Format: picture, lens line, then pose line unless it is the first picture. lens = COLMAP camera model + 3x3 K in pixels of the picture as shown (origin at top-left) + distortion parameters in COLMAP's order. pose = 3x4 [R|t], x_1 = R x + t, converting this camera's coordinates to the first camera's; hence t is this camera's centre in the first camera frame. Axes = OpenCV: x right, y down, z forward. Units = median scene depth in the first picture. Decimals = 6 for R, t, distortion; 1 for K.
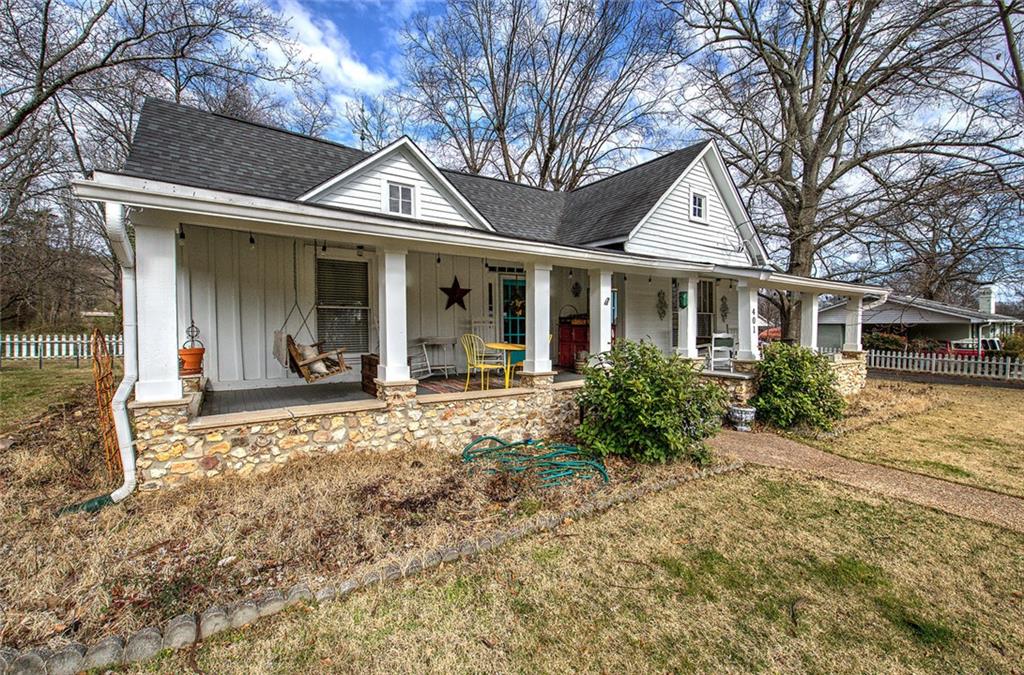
lens RADIAL K [[433.6, 0, 513.1], [0, 433.6, 338.2], [0, 0, 1]] dist [-0.002900, 0.000576]
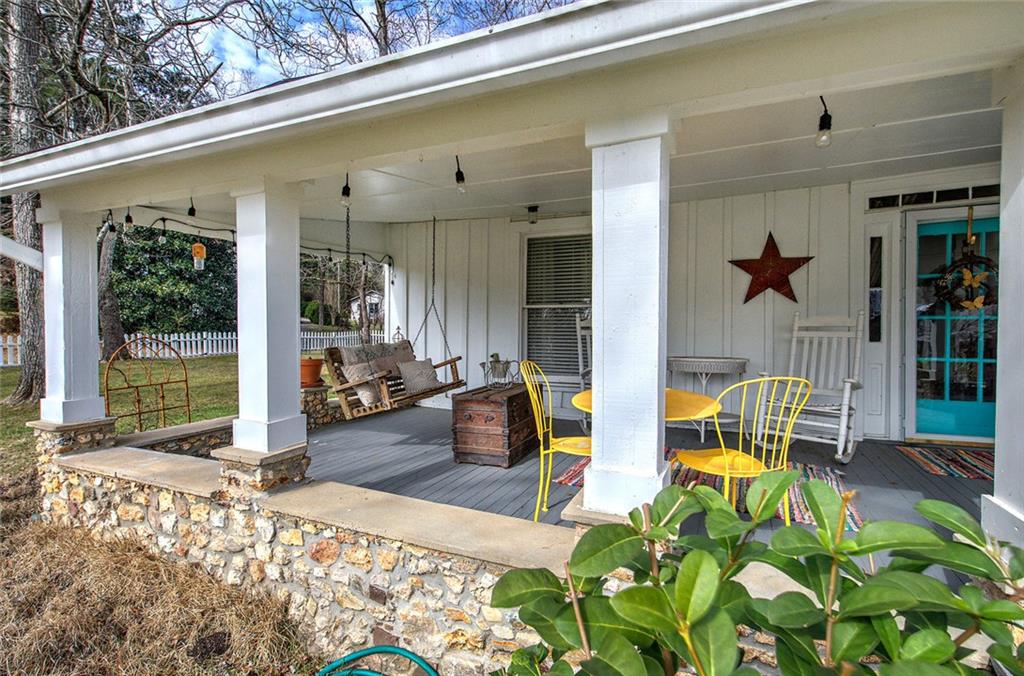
lens RADIAL K [[465.3, 0, 530.2], [0, 465.3, 339.5], [0, 0, 1]] dist [0.004534, -0.001047]
pose [[0.523485, 0.022234, -0.851745, 0.196587], [-0.026754, 0.999595, 0.009650, -0.023263], [0.851615, 0.017736, 0.523868, 0.544688]]
